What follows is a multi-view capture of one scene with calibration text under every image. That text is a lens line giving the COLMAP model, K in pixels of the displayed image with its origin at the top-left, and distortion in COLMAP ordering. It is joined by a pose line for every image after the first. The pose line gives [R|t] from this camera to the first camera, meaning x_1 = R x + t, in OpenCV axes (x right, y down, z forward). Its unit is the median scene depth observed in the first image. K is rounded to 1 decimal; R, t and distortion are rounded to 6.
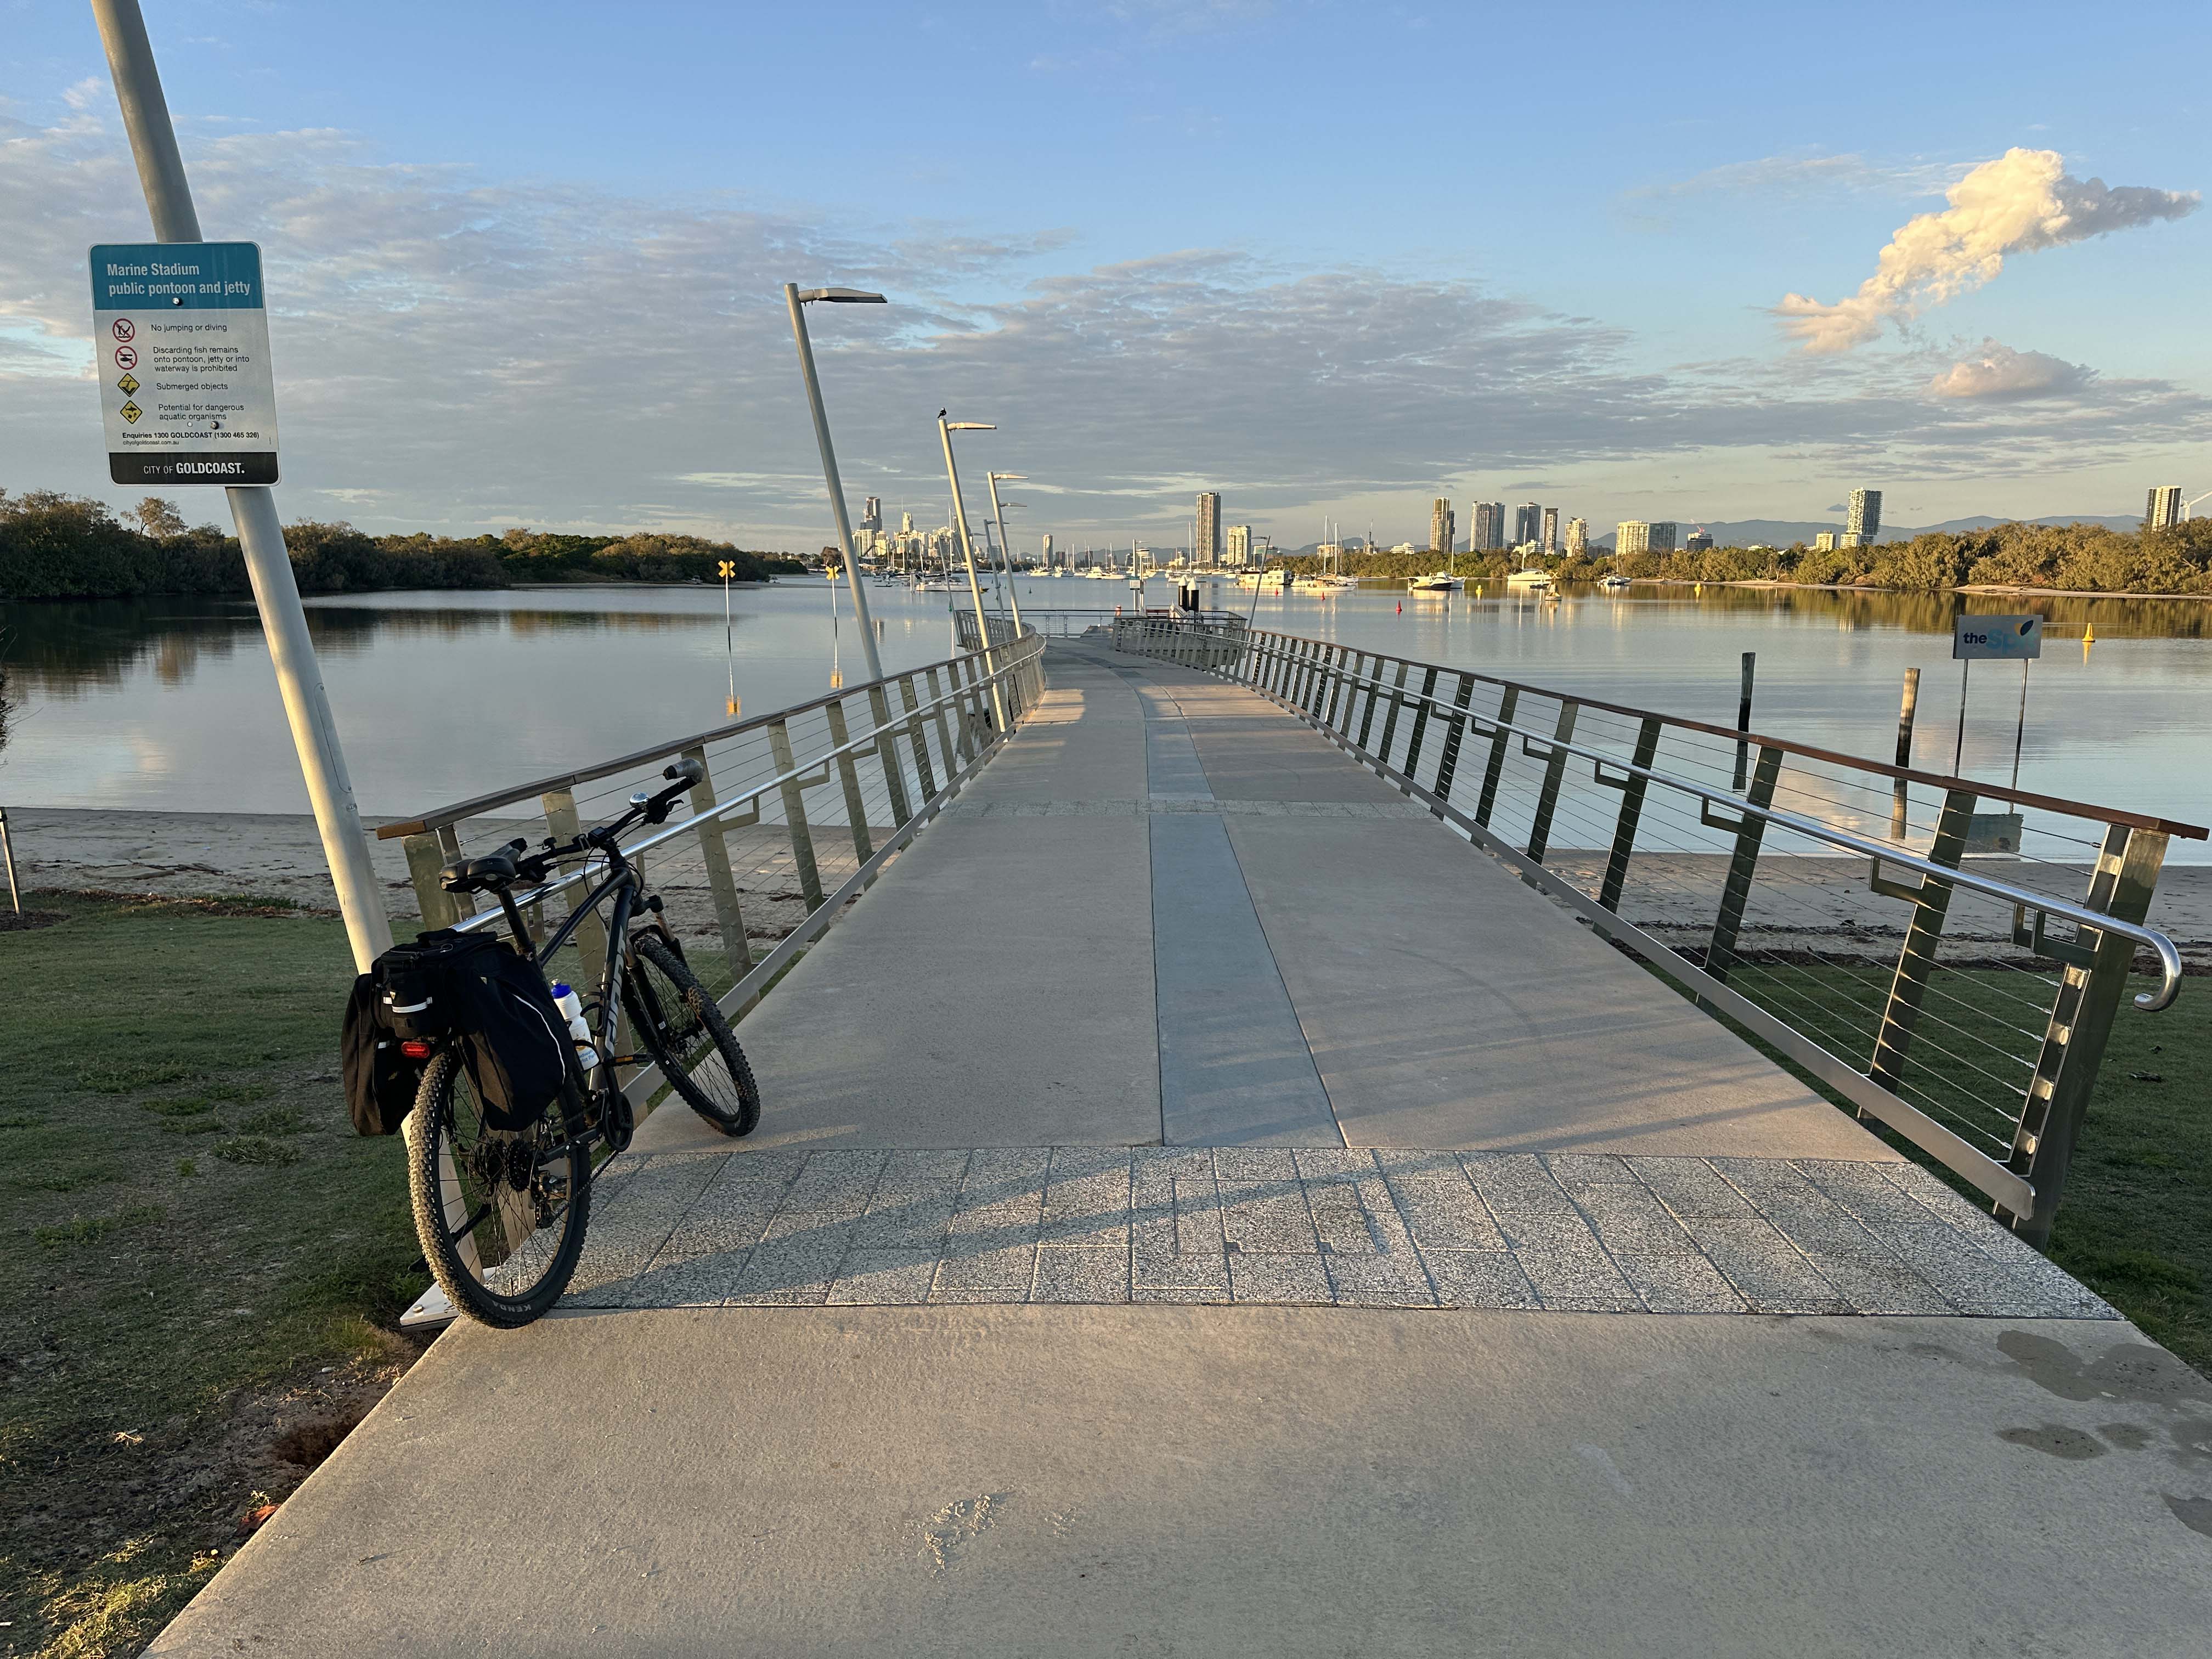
lens RADIAL K [[1521.8, 0, 1116.3], [0, 1521.8, 833.2], [0, 0, 1]] dist [0.049984, -0.056131]
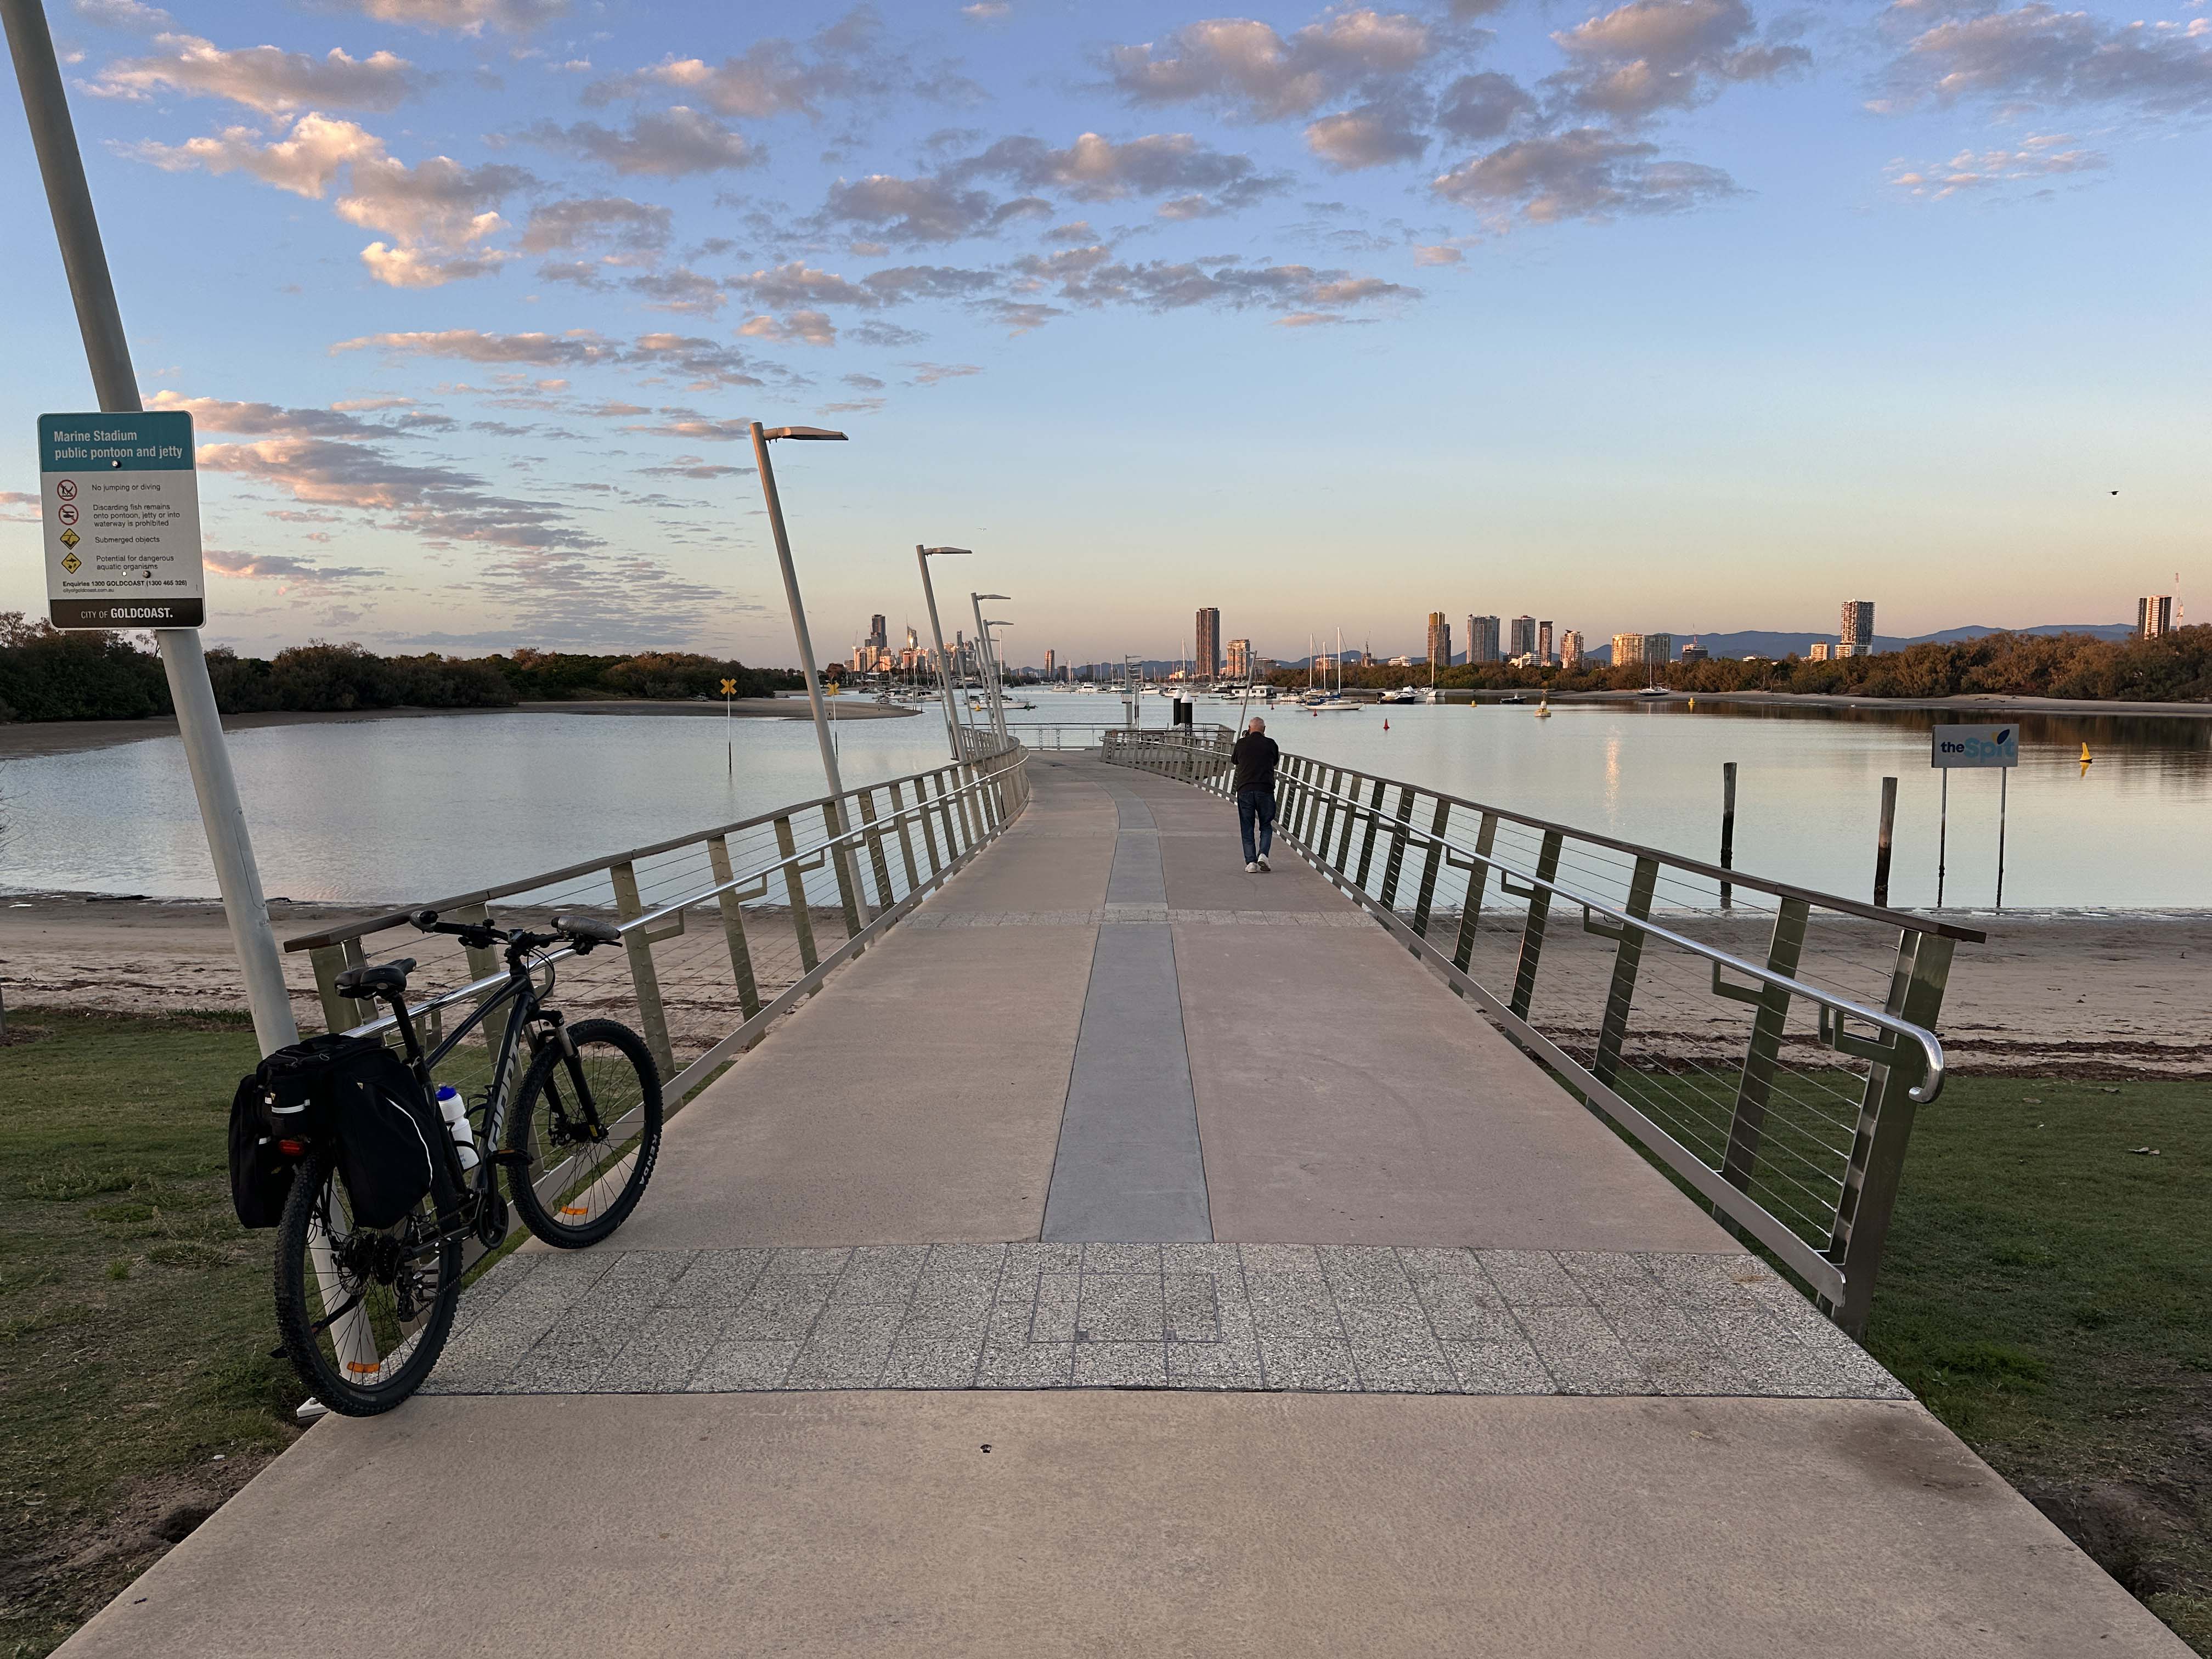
lens RADIAL K [[1519.8, 0, 1105.1], [0, 1519.8, 836.4], [0, 0, 1]] dist [0.060106, -0.071541]
pose [[0.999951, -0.006112, -0.007823, 0.090533], [0.005540, 0.997454, -0.071102, 0.003010], [0.008238, 0.071055, 0.997438, -0.065672]]
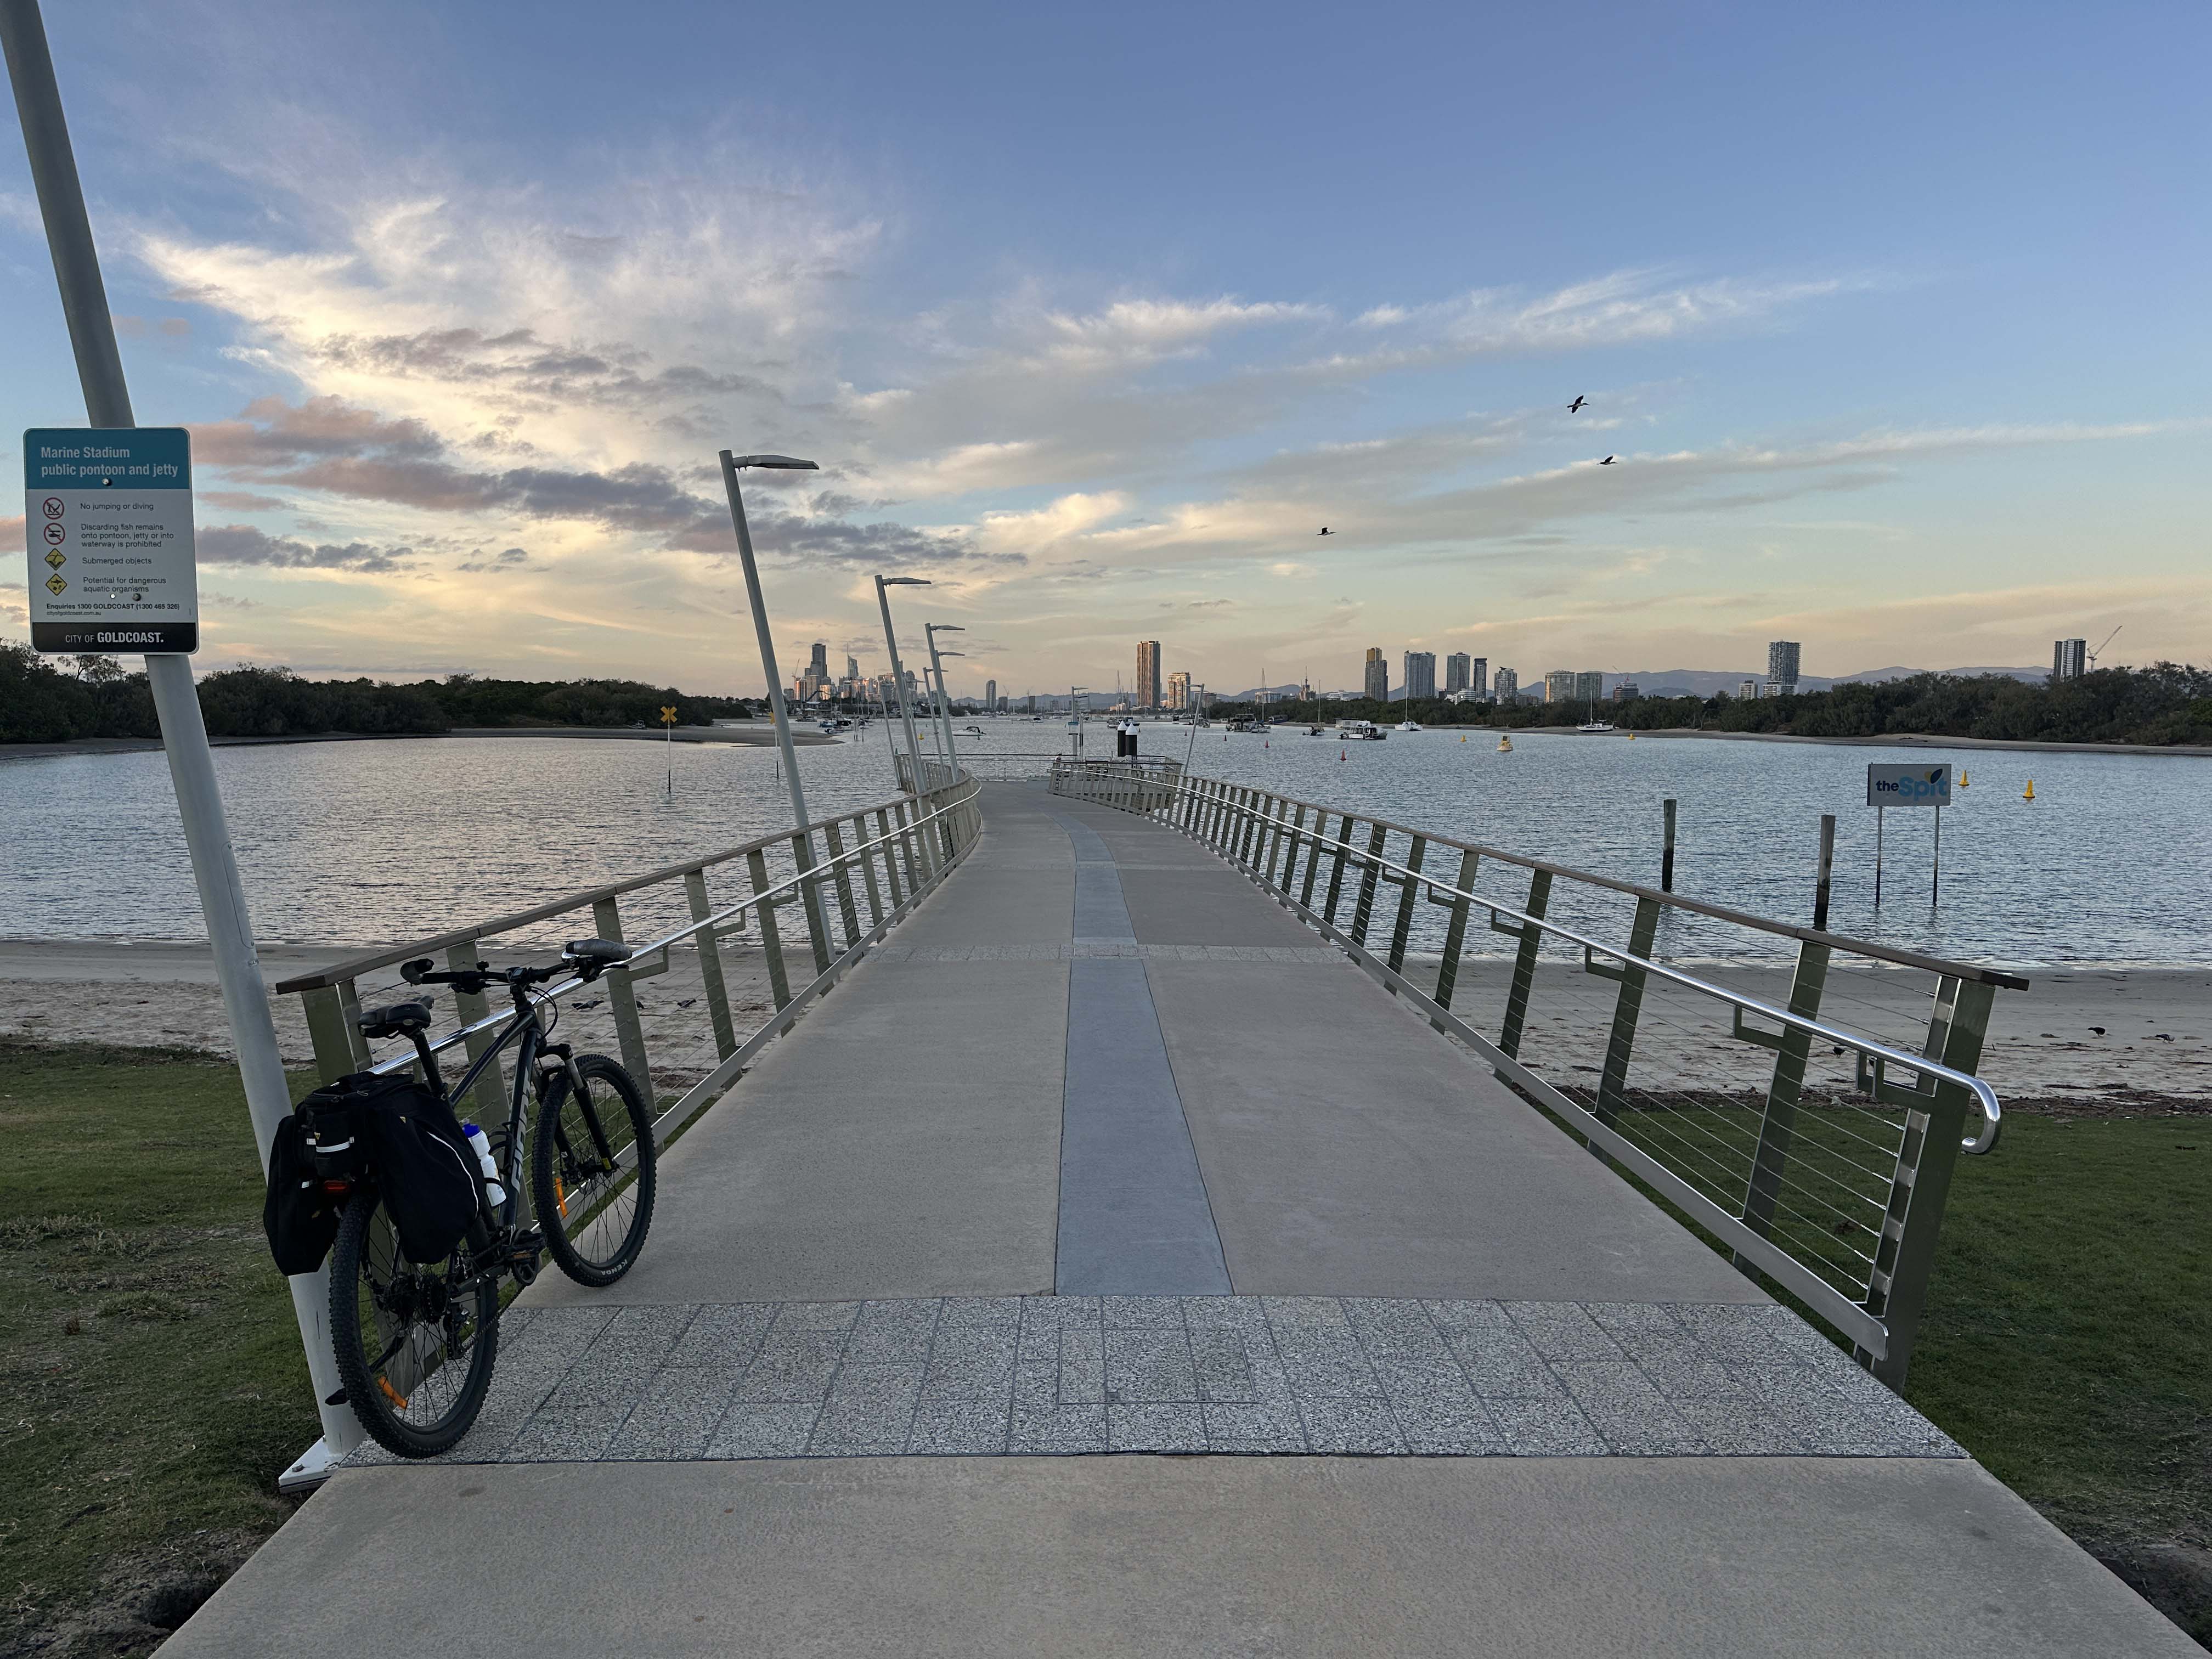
lens RADIAL K [[1521.6, 0, 1098.2], [0, 1521.6, 835.5], [0, 0, 1]] dist [0.047042, -0.051954]
pose [[0.999639, 0.000127, 0.026881, 0.034974], [0.002349, 0.995750, -0.092064, -0.004606], [-0.026779, 0.092093, 0.995390, -0.039179]]
